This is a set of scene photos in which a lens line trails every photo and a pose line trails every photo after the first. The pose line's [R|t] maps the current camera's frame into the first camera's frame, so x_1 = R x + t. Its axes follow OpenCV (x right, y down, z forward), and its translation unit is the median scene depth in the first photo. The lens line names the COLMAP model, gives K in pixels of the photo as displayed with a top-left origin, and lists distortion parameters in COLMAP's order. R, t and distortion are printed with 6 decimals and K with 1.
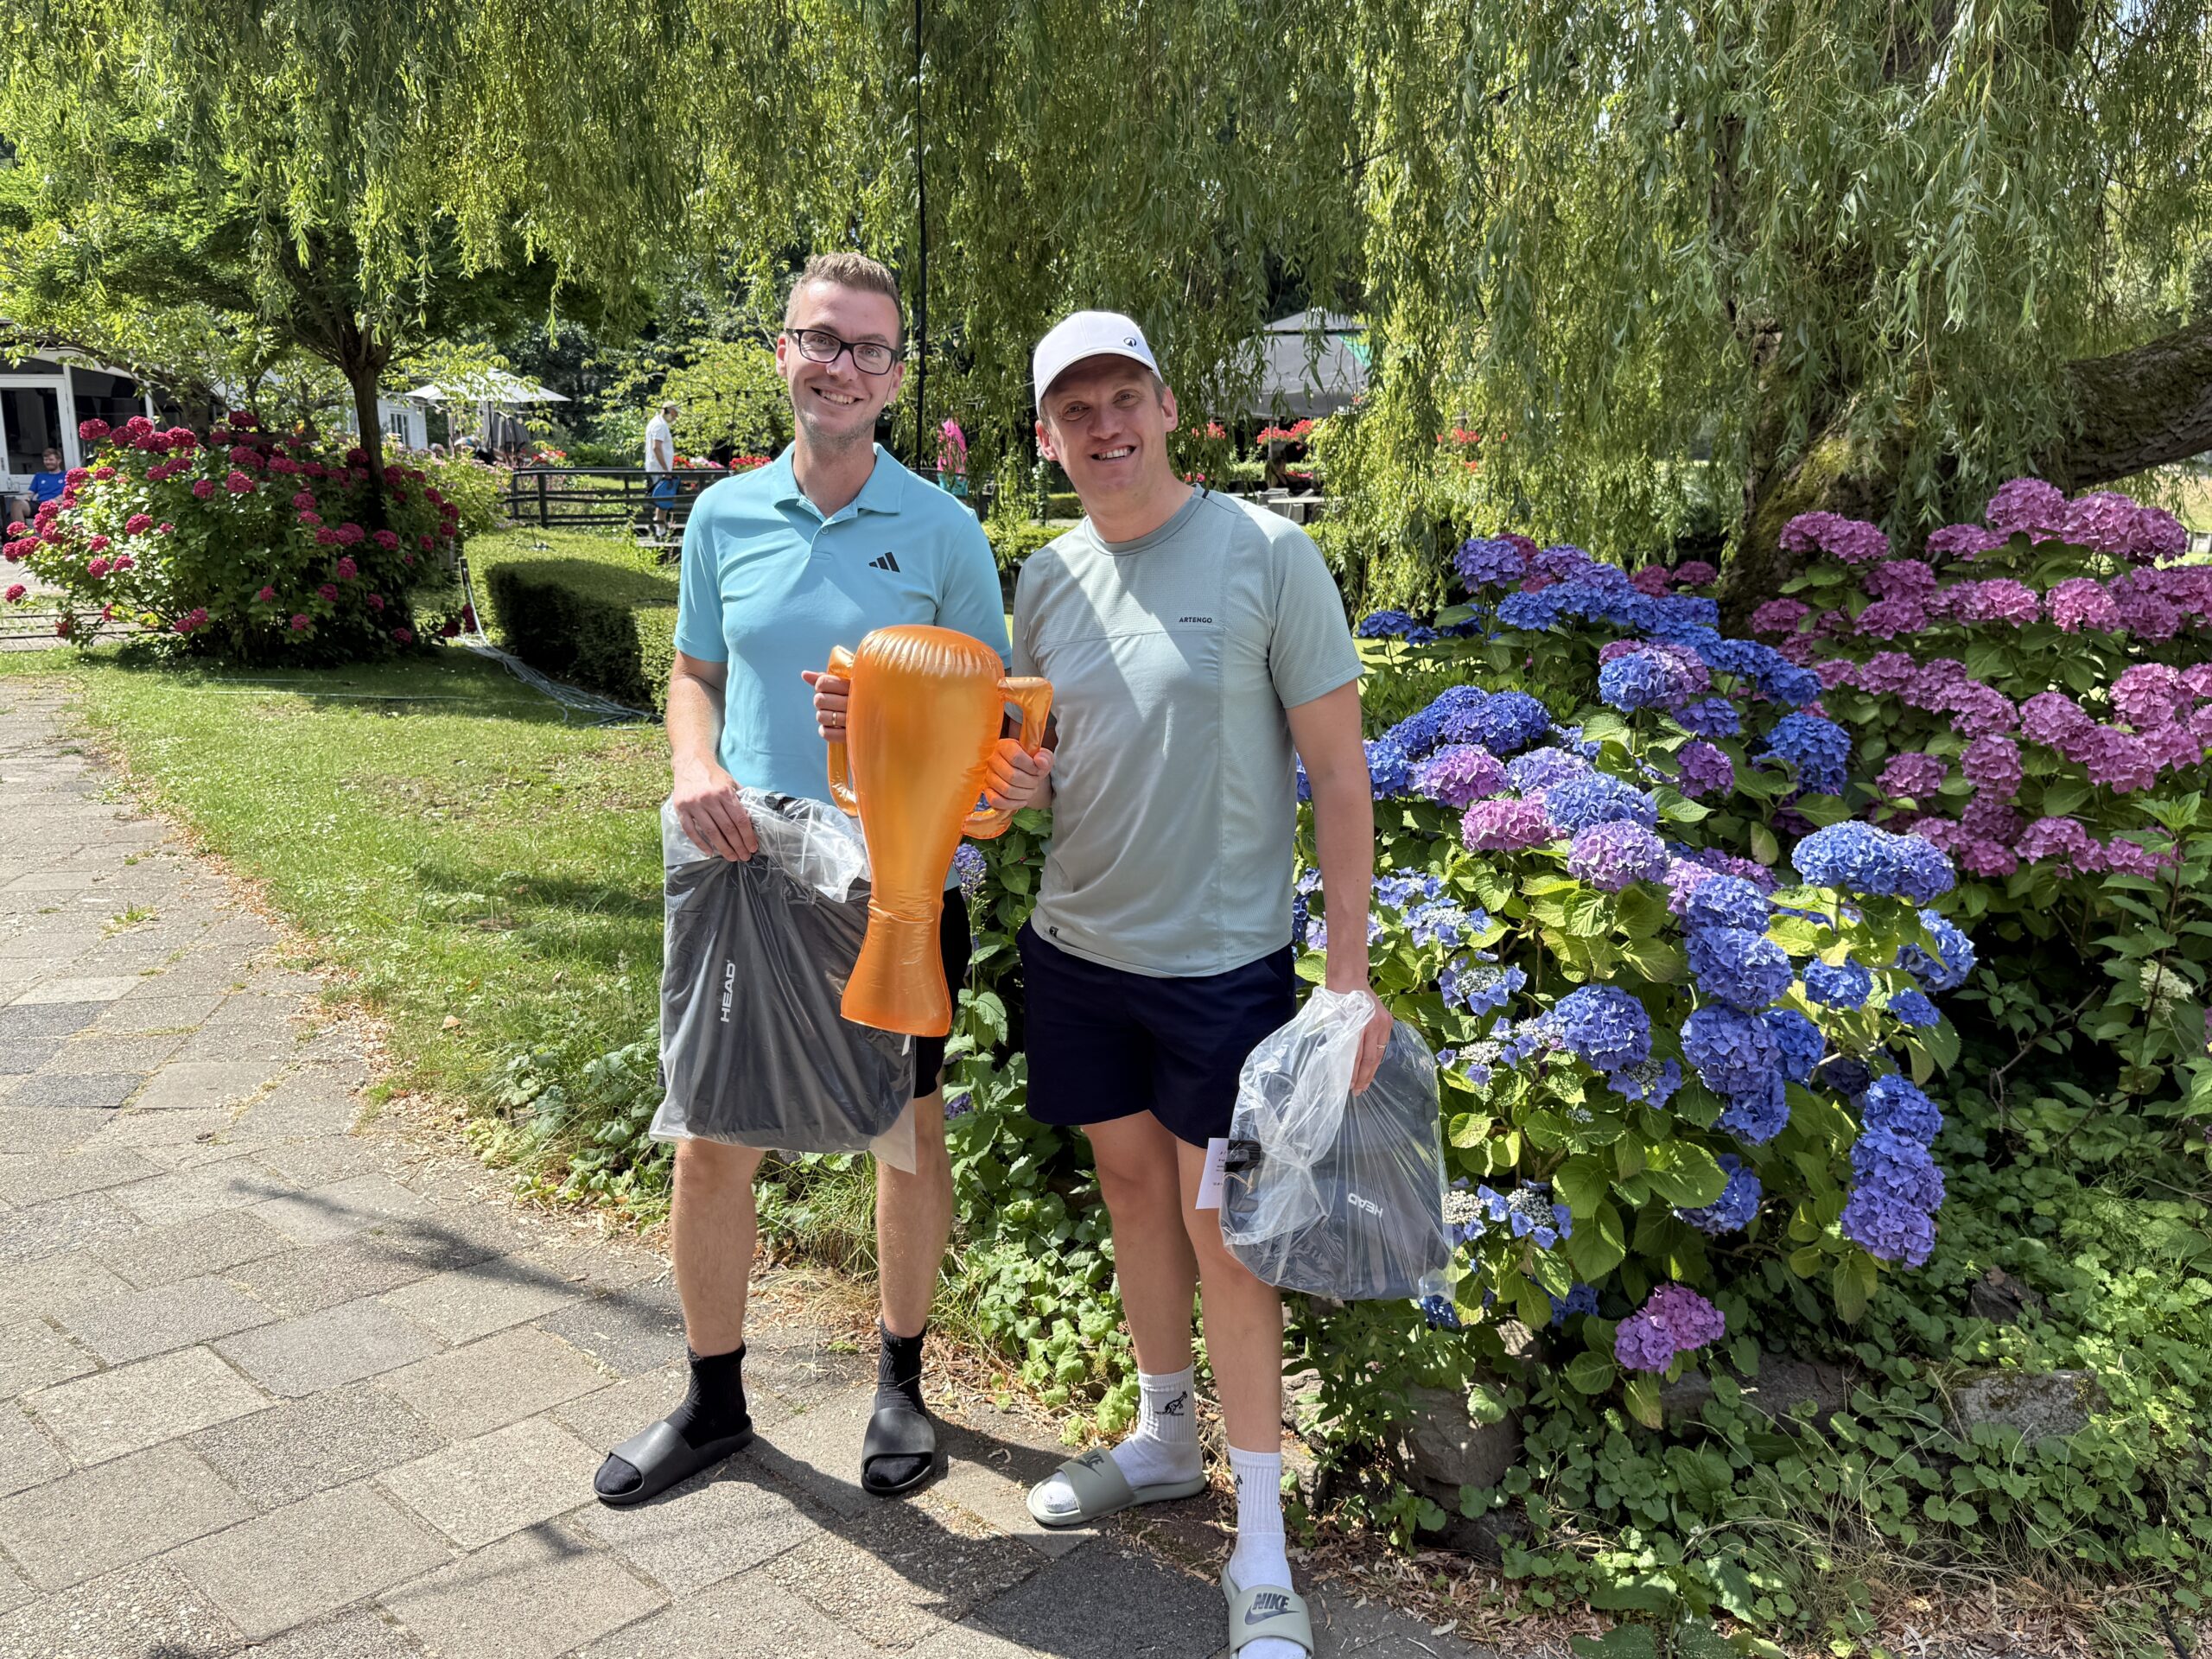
lens RADIAL K [[1877.8, 0, 1123.8], [0, 1877.8, 835.2], [0, 0, 1]] dist [0.024265, -0.051682]
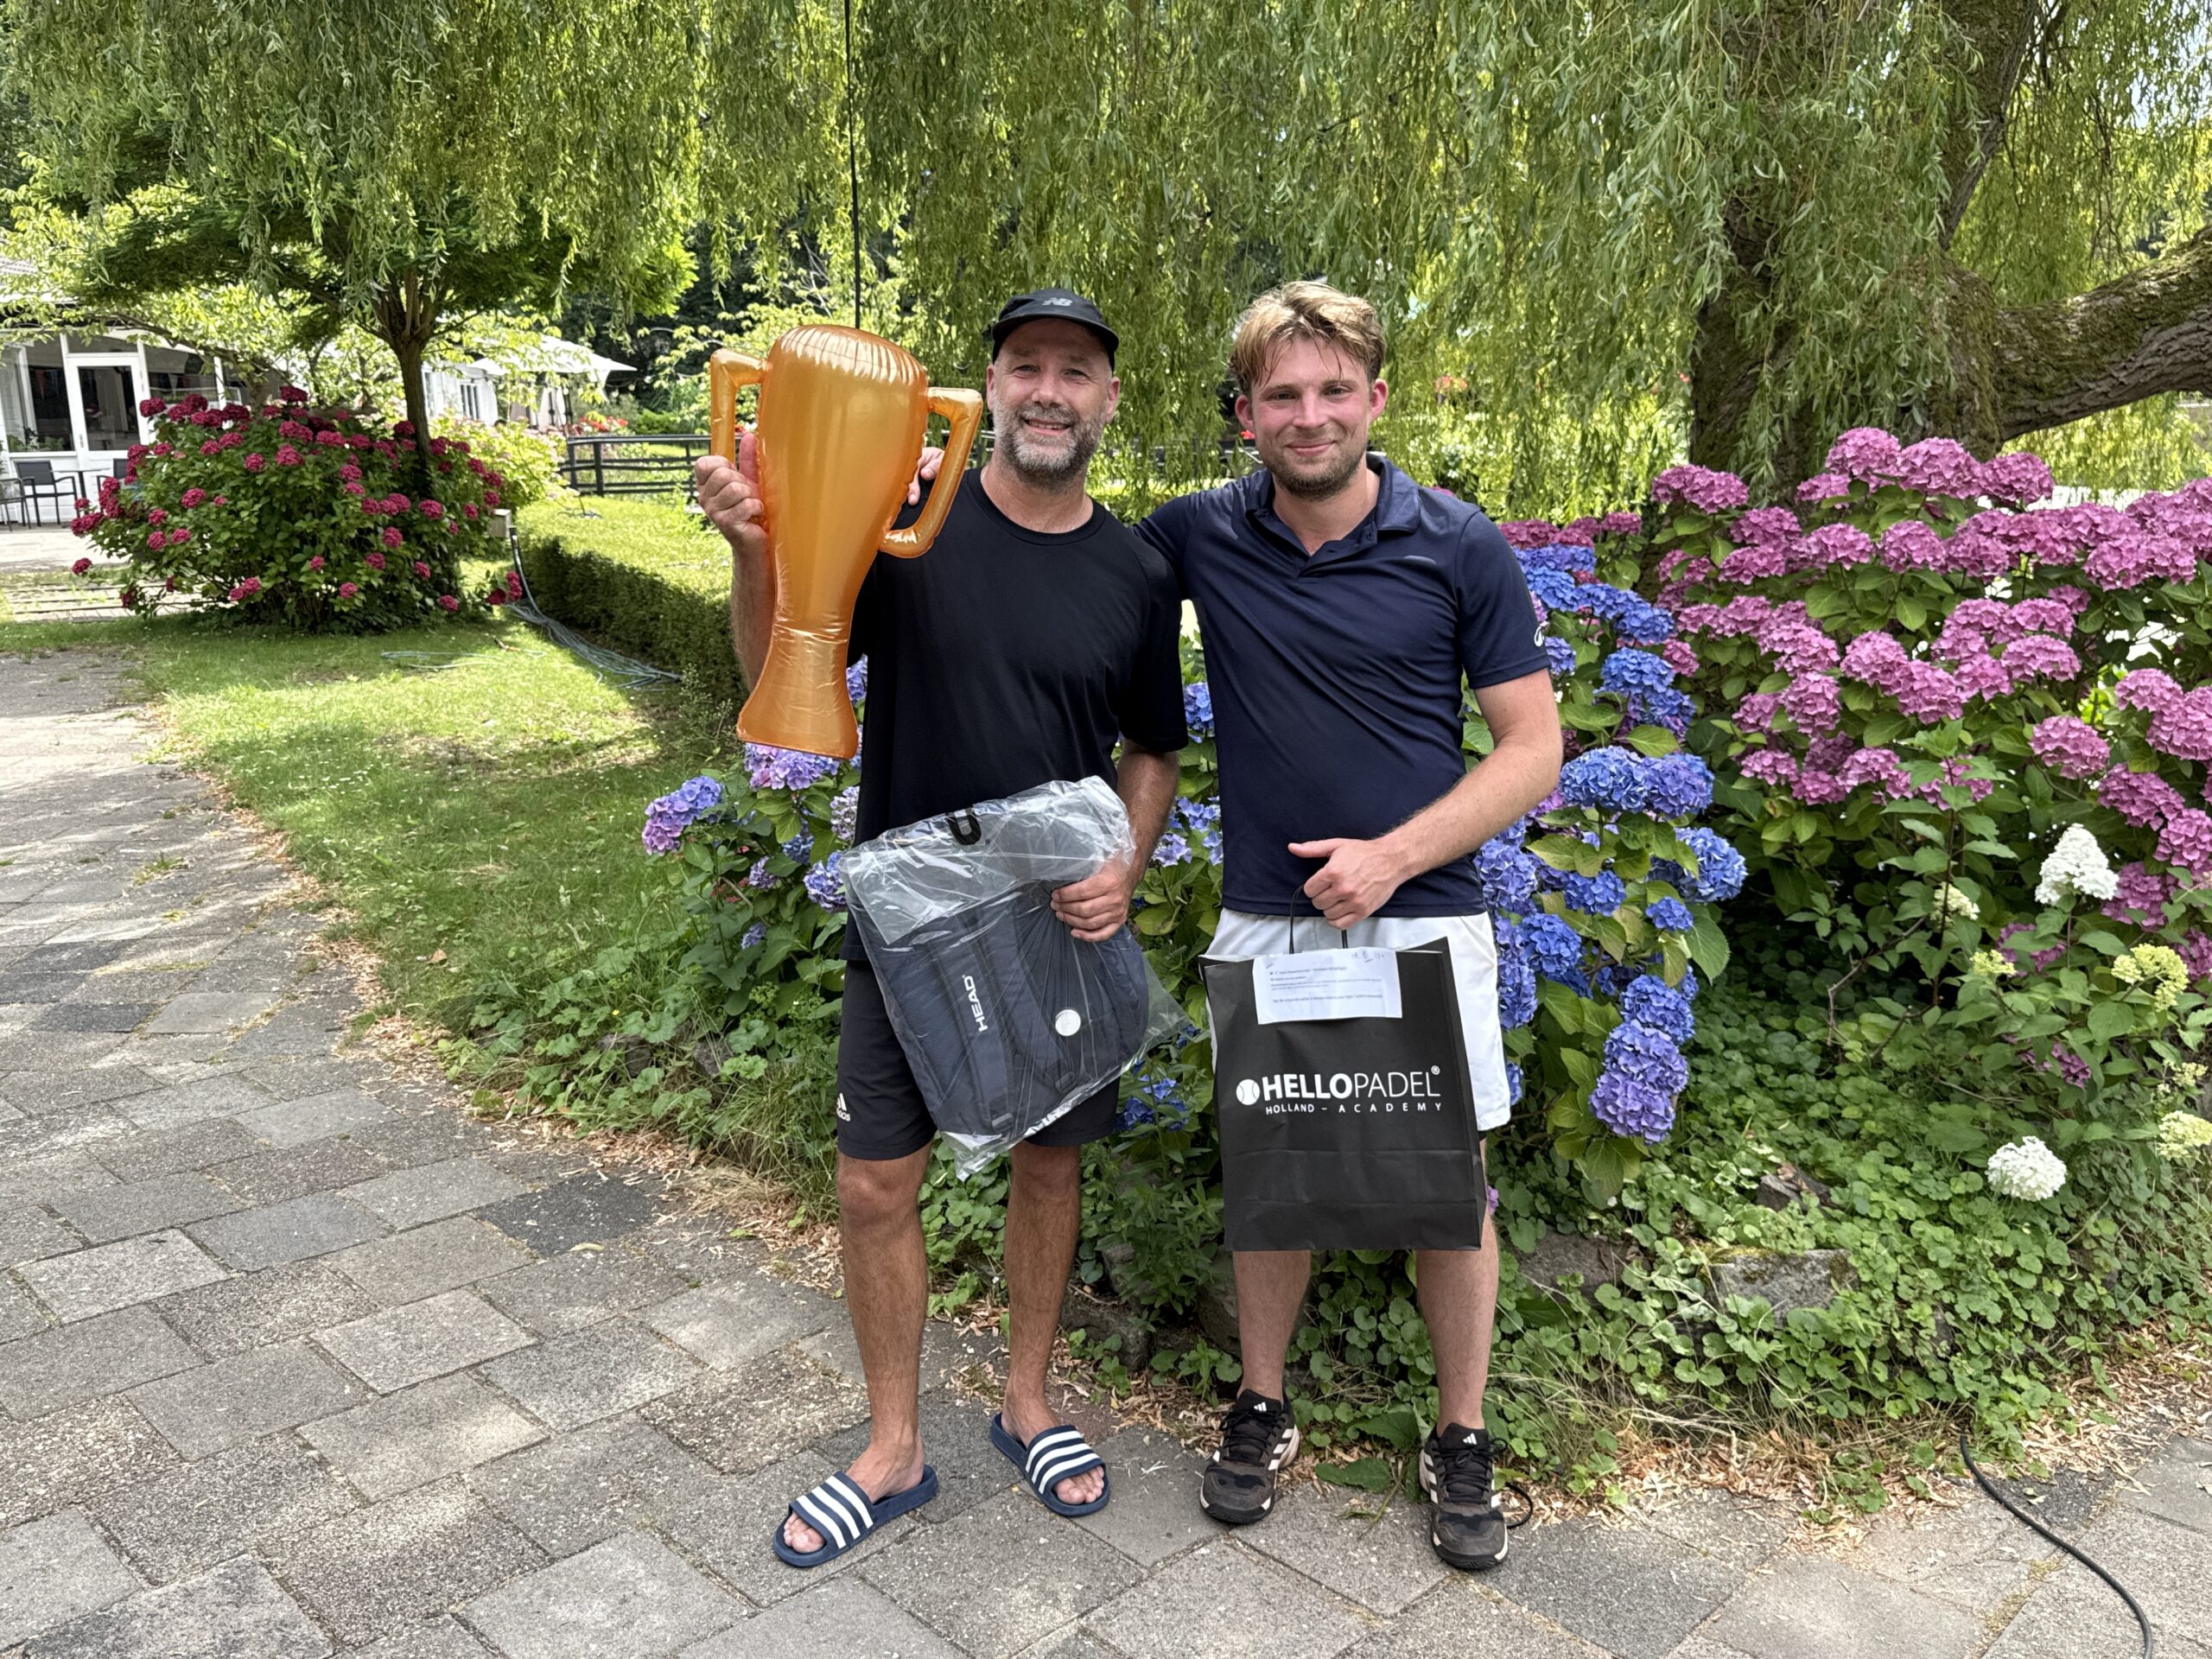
lens RADIAL K [[1877.8, 0, 1112.9], [0, 1877.8, 865.5], [0, 0, 1]] dist [0.024265, -0.051682]
pose [[0.998850, -0.004553, -0.047724, 0.114154], [0.006241, 0.999358, 0.035287, 0.016435], [0.047533, -0.035544, 0.998237, -0.081428]]
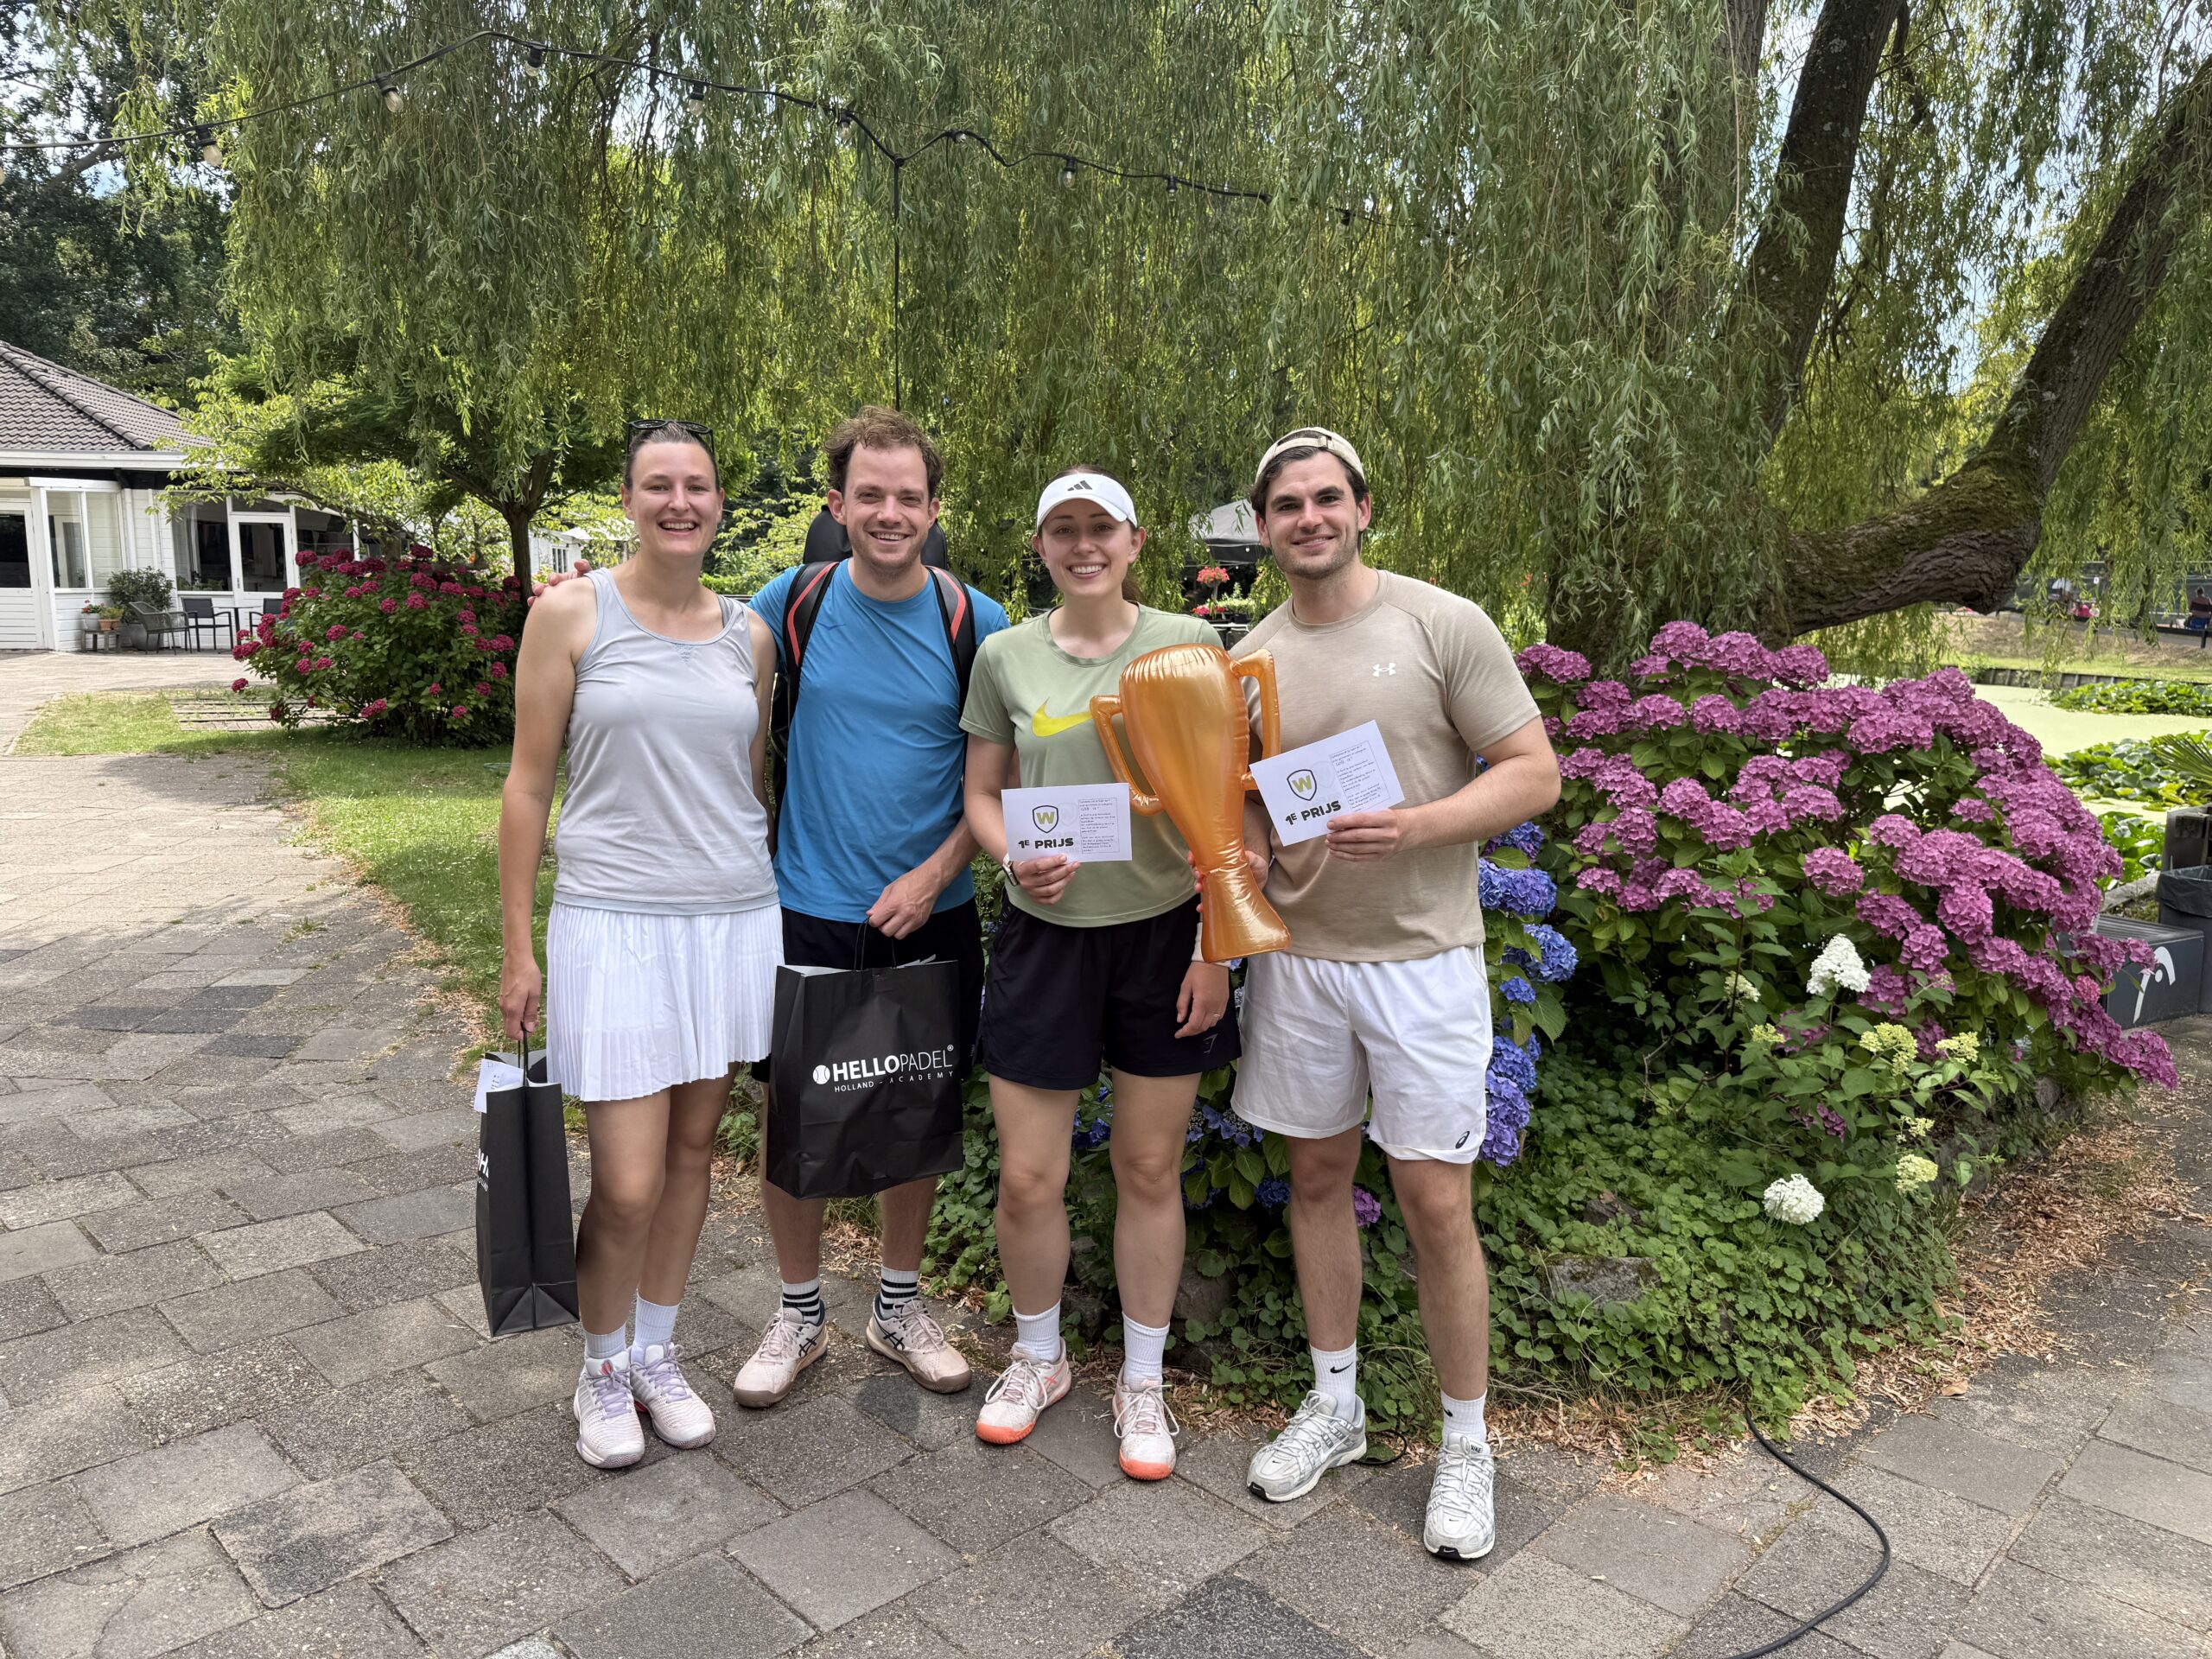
lens RADIAL K [[1579.1, 0, 1103.7], [0, 1579.1, 848.5], [0, 0, 1]] dist [0.006715, -0.018603]
pose [[0.999188, 0.023049, -0.033034, 0.113283], [-0.024291, 0.998993, -0.037726, 0.028984], [0.032131, 0.038498, 0.998742, -0.152353]]
